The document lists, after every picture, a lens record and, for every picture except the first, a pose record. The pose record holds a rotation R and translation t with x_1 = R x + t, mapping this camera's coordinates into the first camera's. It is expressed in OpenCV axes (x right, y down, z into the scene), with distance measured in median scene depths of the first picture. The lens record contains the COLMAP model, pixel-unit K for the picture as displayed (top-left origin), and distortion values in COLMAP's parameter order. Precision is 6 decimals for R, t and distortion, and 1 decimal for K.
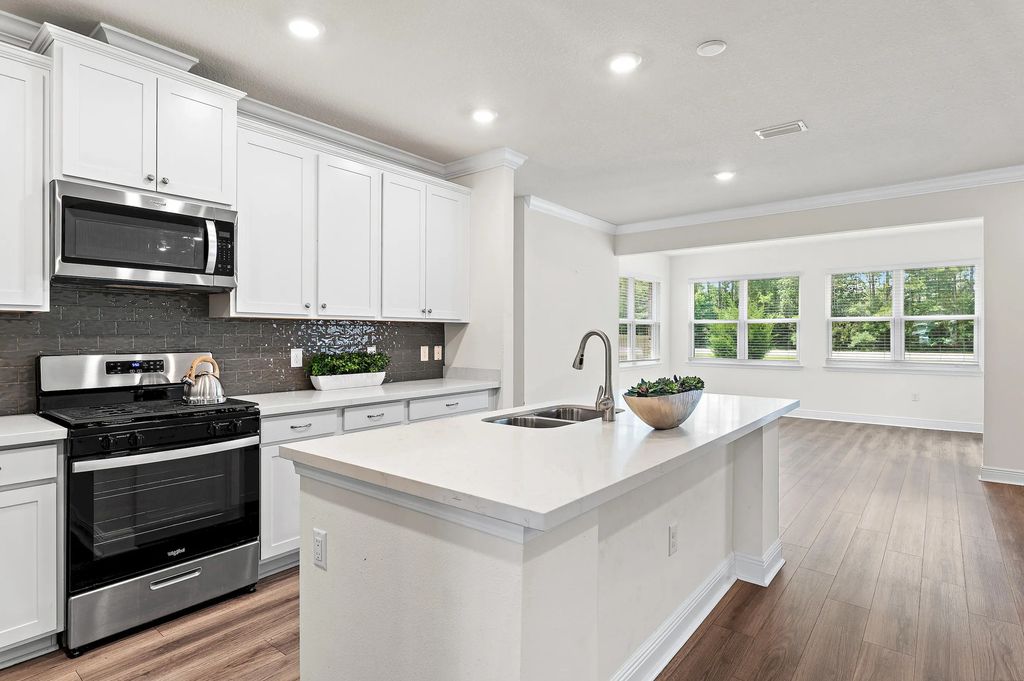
lens RADIAL K [[530.0, 0, 512.0], [0, 530.0, 340.5], [0, 0, 1]] dist [-0.003735, -0.001173]
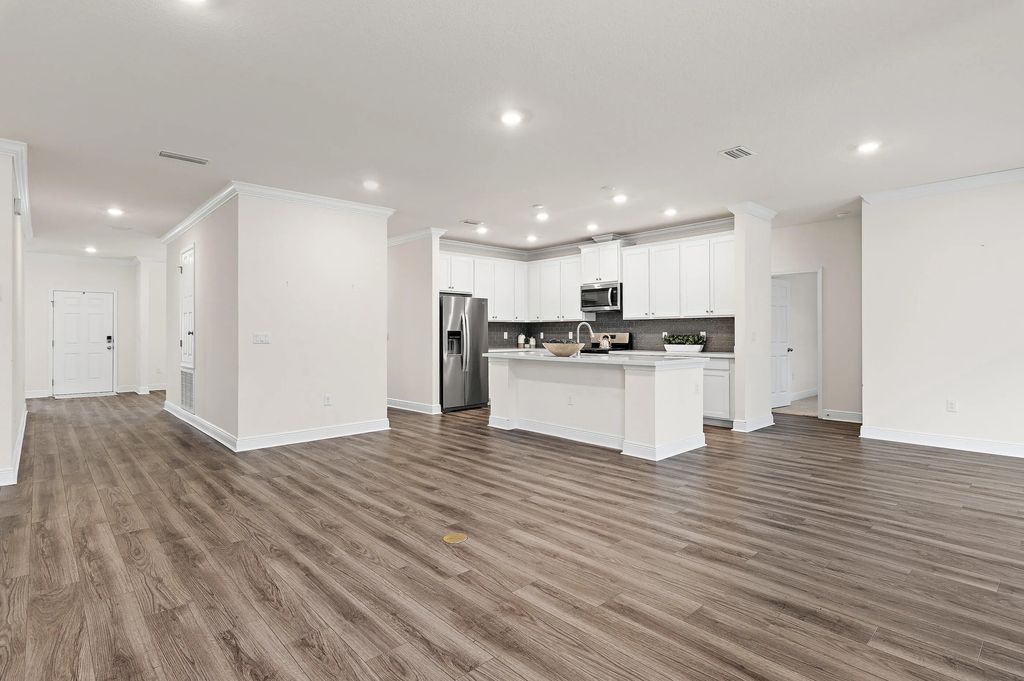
lens RADIAL K [[511.1, 0, 518.3], [0, 511.1, 329.5], [0, 0, 1]] dist [0.004340, 0.000371]
pose [[-0.144167, -0.009737, -0.989505, 2.270637], [-0.007979, 0.999931, -0.008677, 0.034974], [0.989521, 0.006644, -0.144235, 0.870980]]
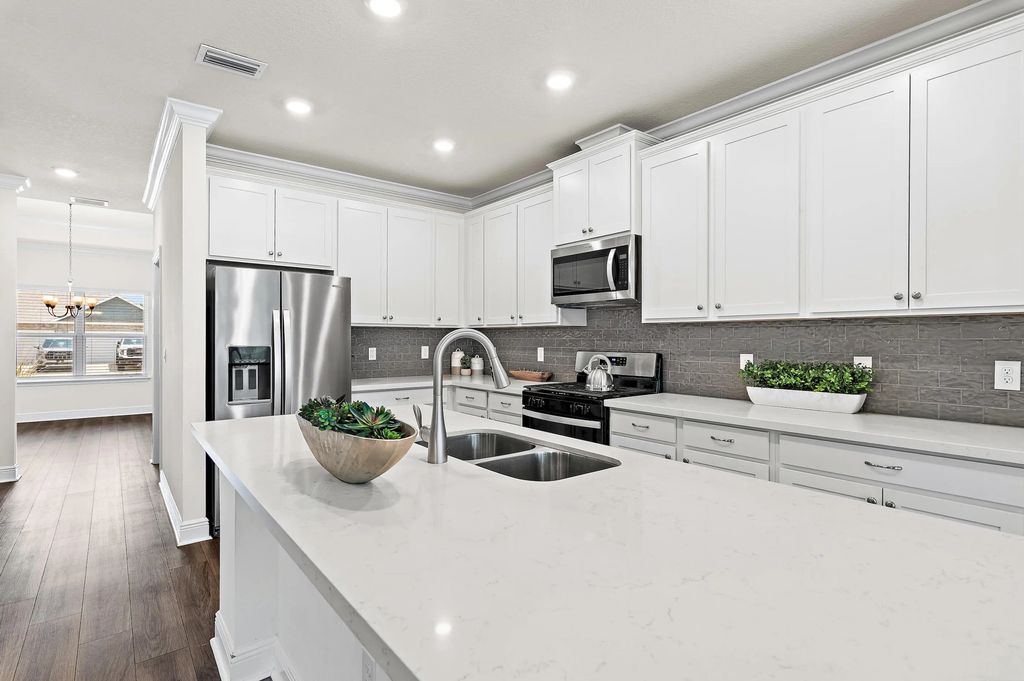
lens RADIAL K [[503.2, 0, 512.0], [0, 503.2, 340.5], [0, 0, 1]] dist [-0.001070, -0.000751]
pose [[-0.227392, -0.000646, -0.973803, 0.641537], [-0.013976, 0.999899, 0.002601, -0.004934], [0.973703, 0.014202, -0.227378, 1.006129]]
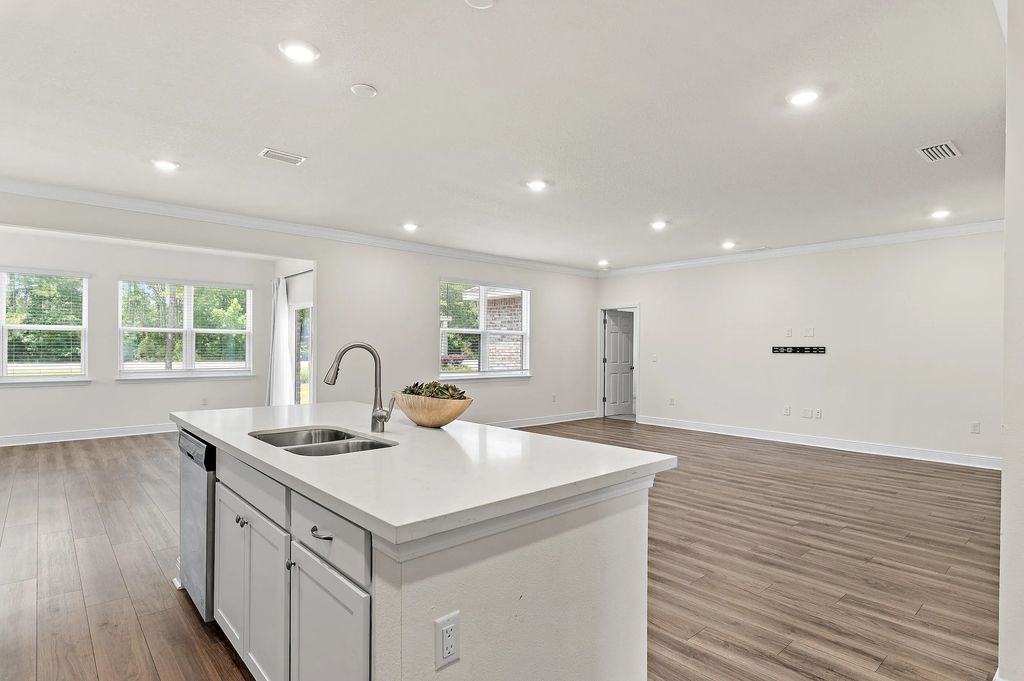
lens RADIAL K [[529.6, 0, 517.8], [0, 529.6, 354.0], [0, 0, 1]] dist [-0.001563, -0.000419]
pose [[0.160457, -0.010992, 0.986982, -0.624697], [0.004694, 0.999935, 0.010373, -0.005173], [-0.987032, 0.002968, 0.160498, 0.461550]]
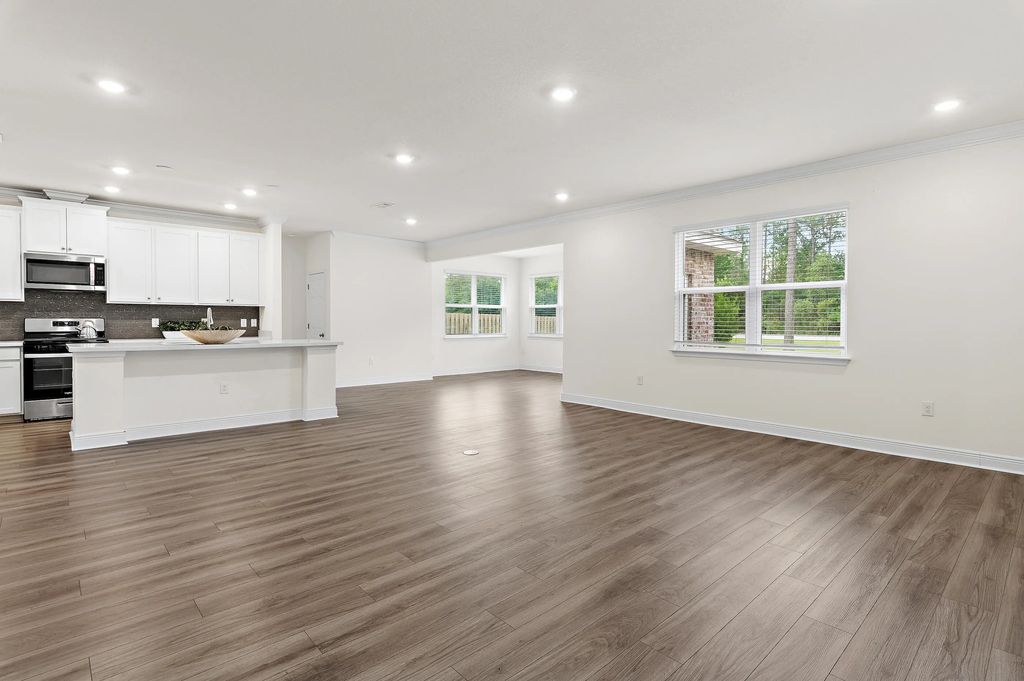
lens RADIAL K [[503.2, 0, 512.0], [0, 503.2, 340.5], [0, 0, 1]] dist [-0.001070, -0.000751]
pose [[0.988464, 0.007457, -0.151270, 1.617590], [-0.003288, 0.999608, 0.027792, 0.053245], [0.151418, -0.026974, 0.988102, -0.951923]]
